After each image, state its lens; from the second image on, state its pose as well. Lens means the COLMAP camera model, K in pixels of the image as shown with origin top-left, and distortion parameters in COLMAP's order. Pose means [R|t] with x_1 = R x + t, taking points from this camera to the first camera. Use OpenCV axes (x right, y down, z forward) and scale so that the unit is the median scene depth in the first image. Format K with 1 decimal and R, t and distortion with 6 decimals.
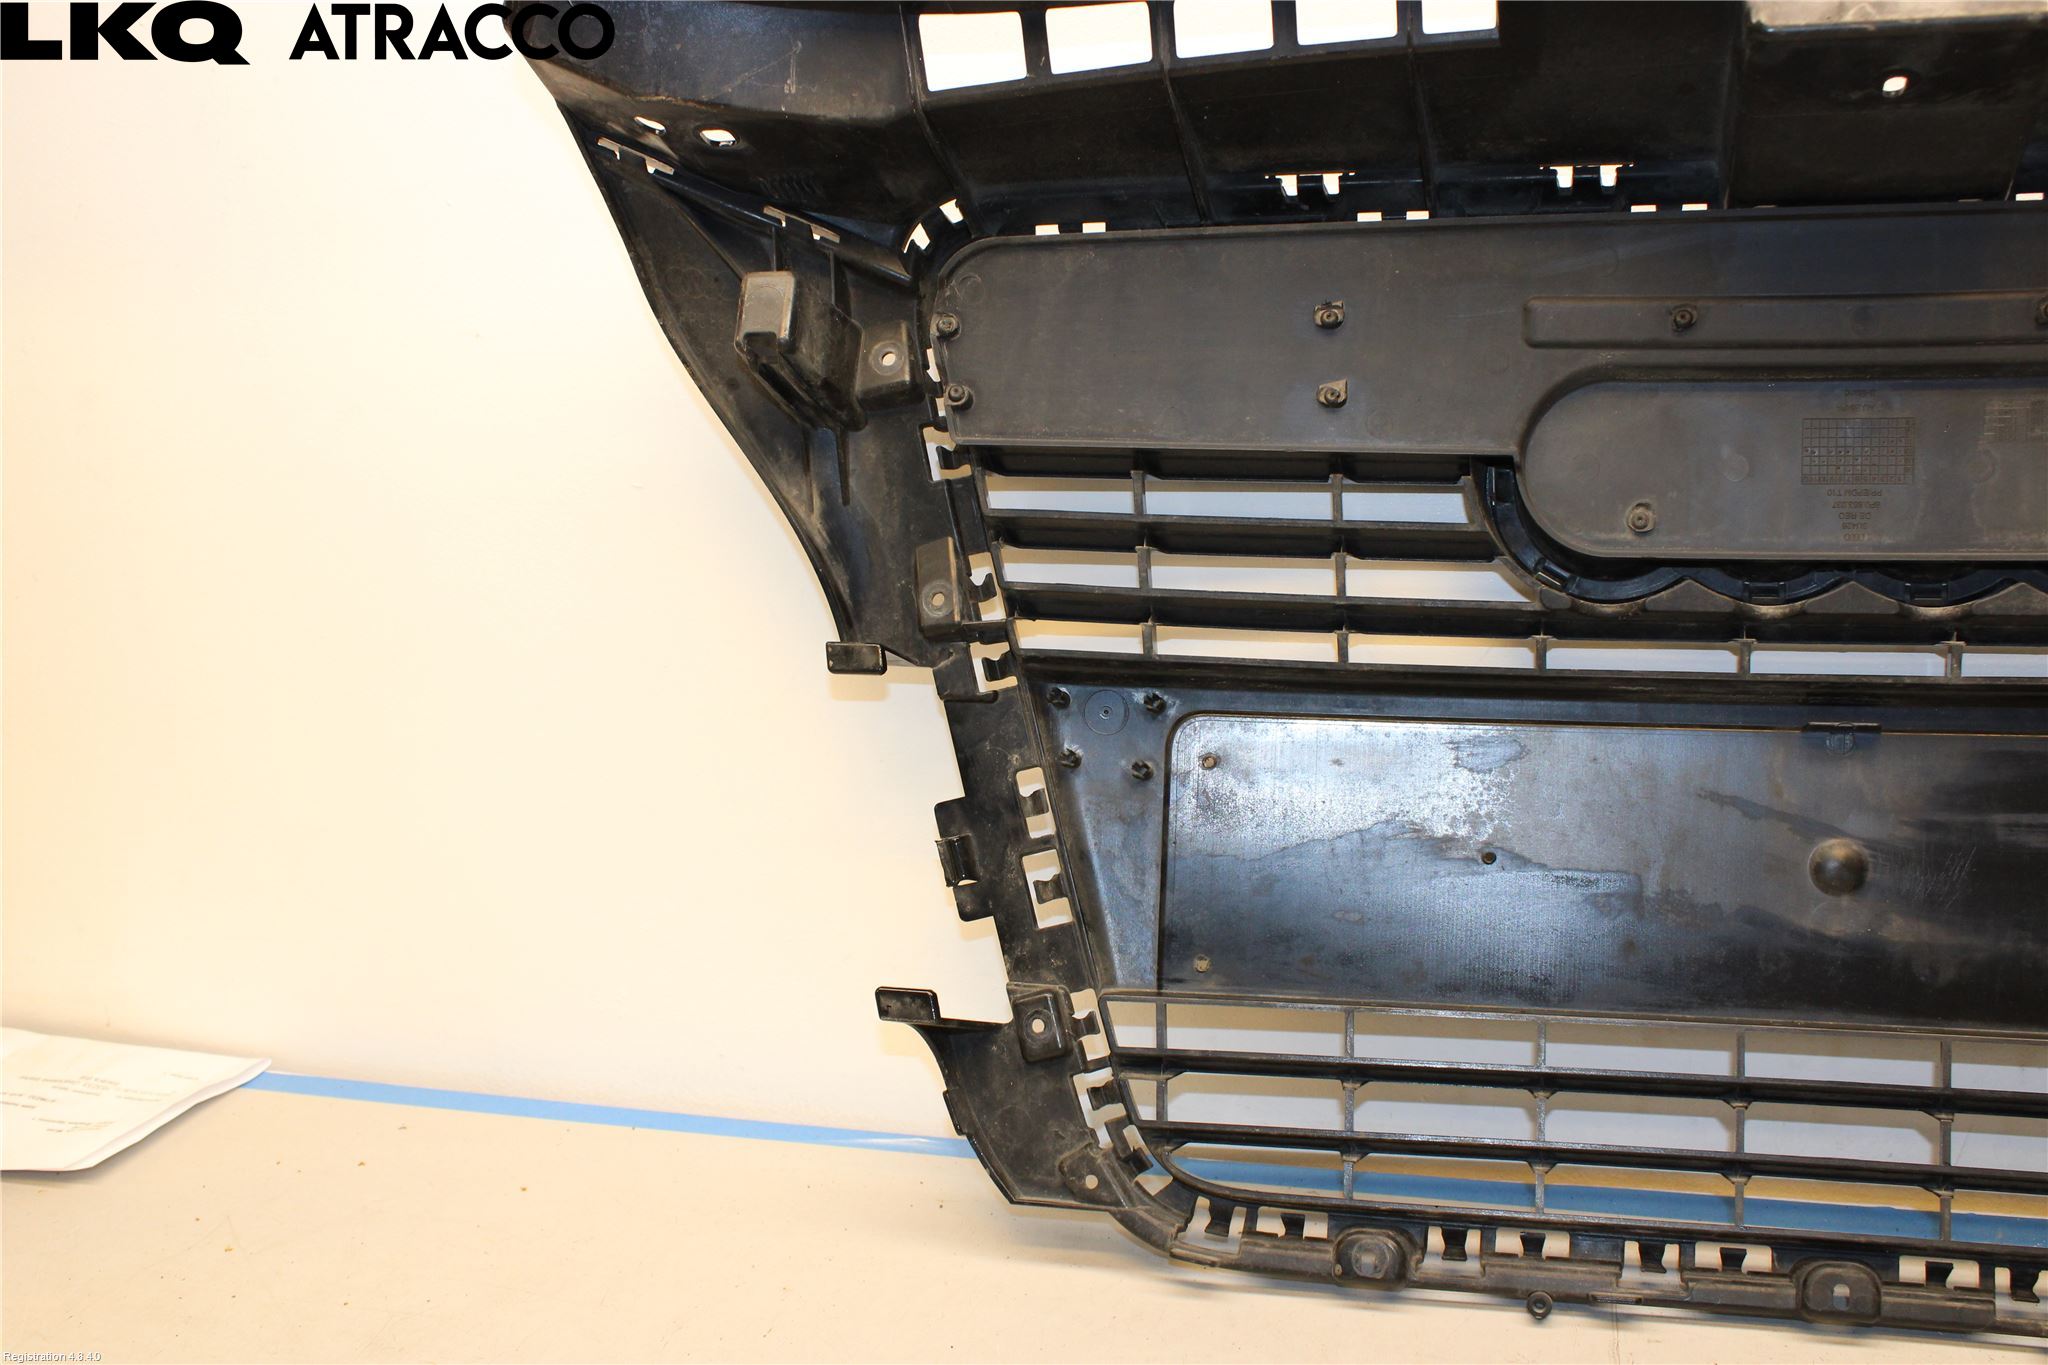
lens RADIAL K [[2184.3, 0, 1024.0], [0, 2184.3, 697.4], [0, 0, 1]] dist [-0.064686, 0.000000]
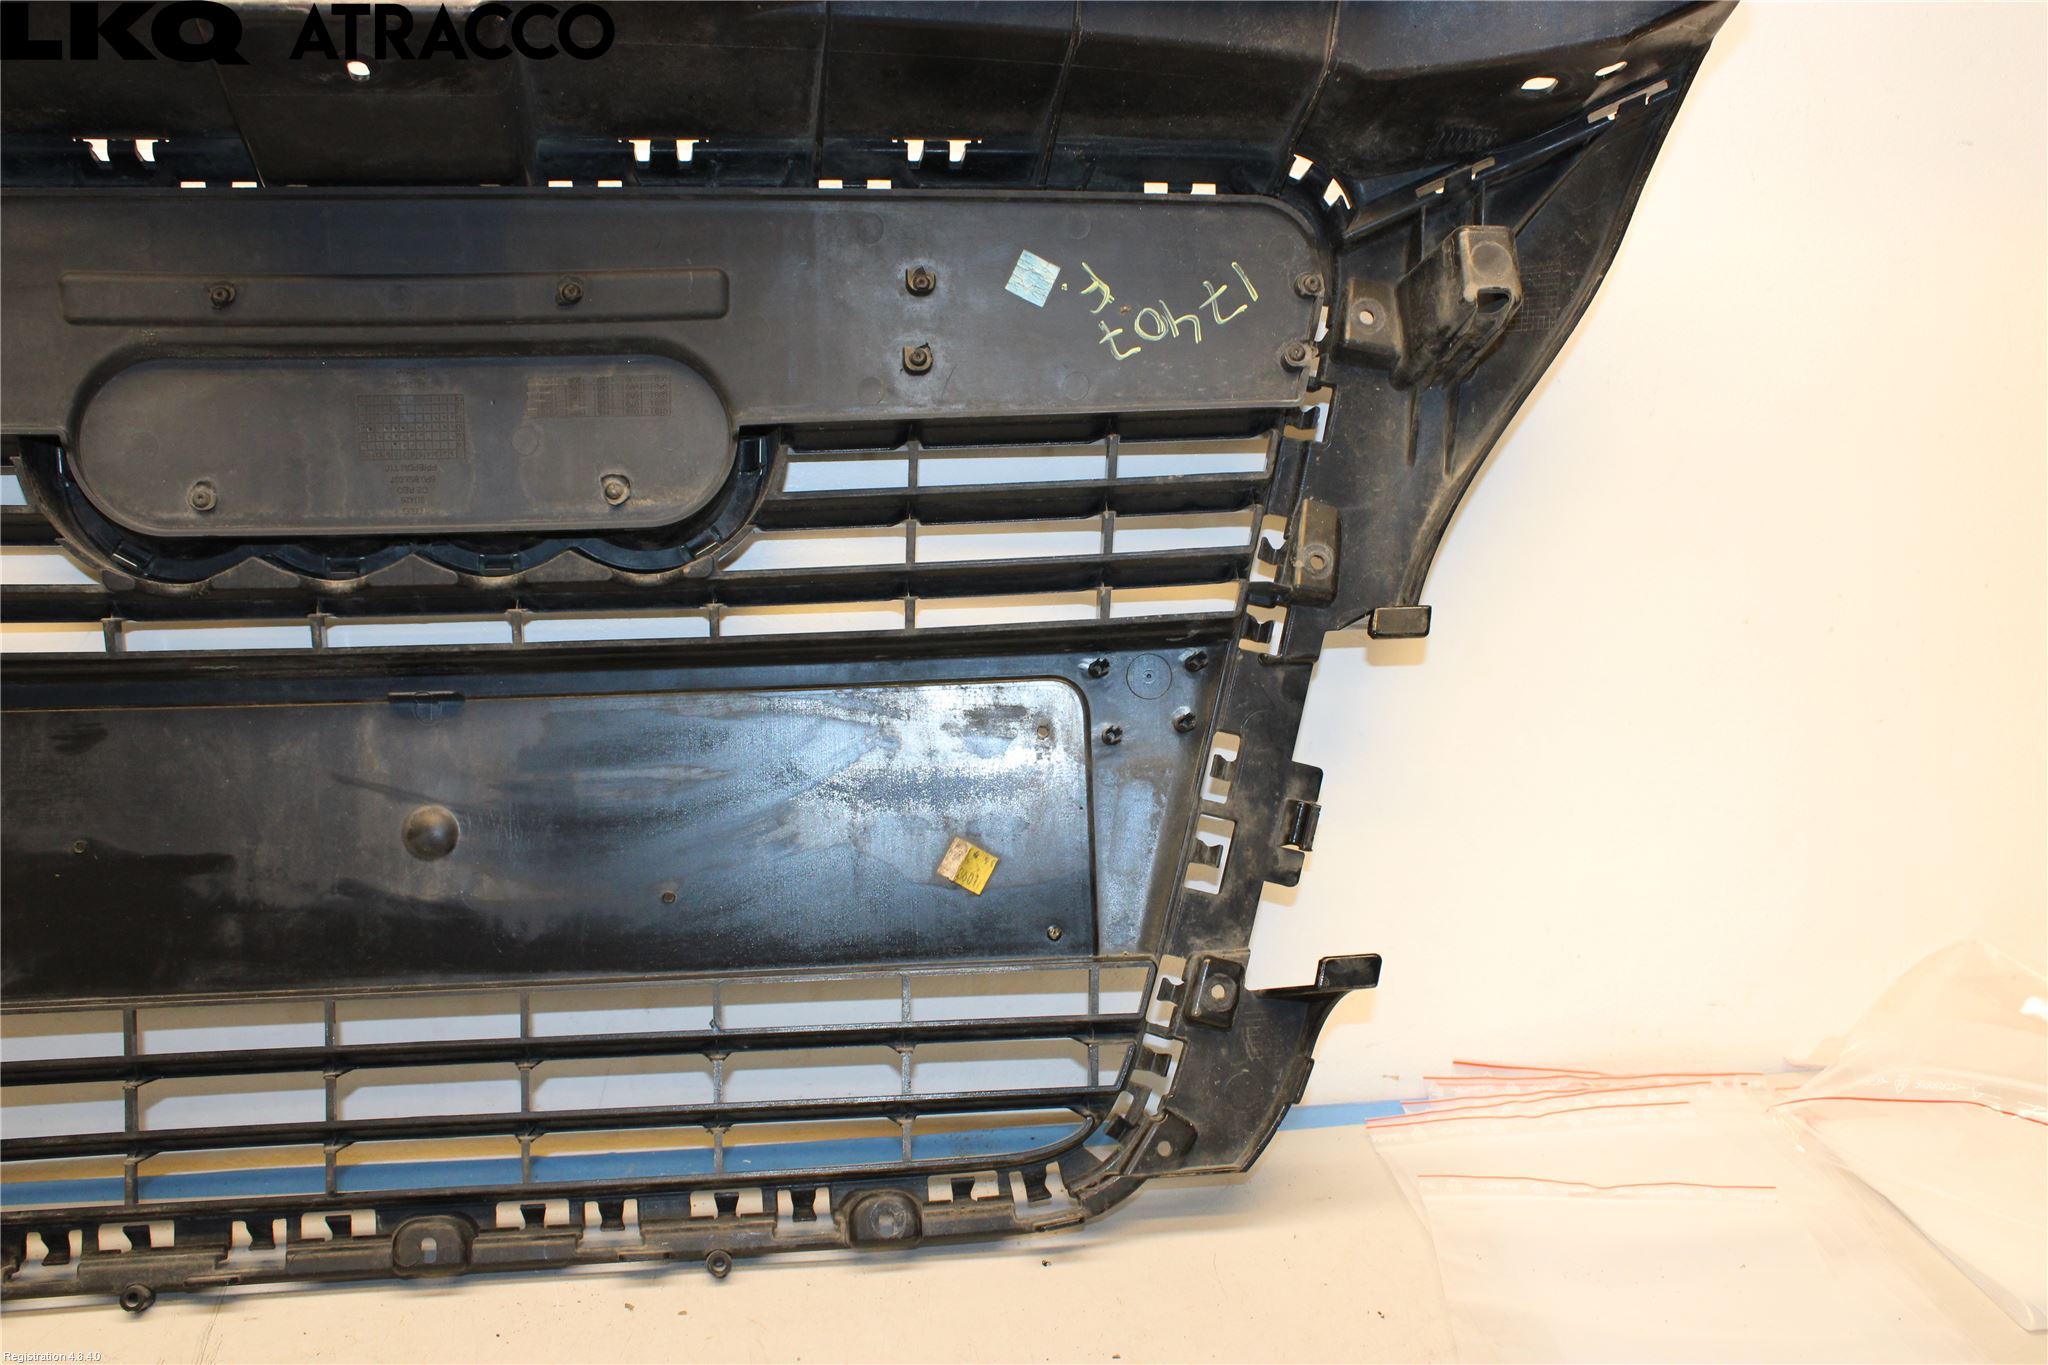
lens RADIAL K [[2184.3, 0, 1027.4], [0, 2184.3, 686.6], [0, 0, 1]] dist [-0.064686, 0.000000]
pose [[0.915283, -0.045869, 0.400192, 0.225831], [0.043108, 0.998944, 0.015904, 0.004951], [-0.400499, 0.002695, 0.916293, -0.057659]]
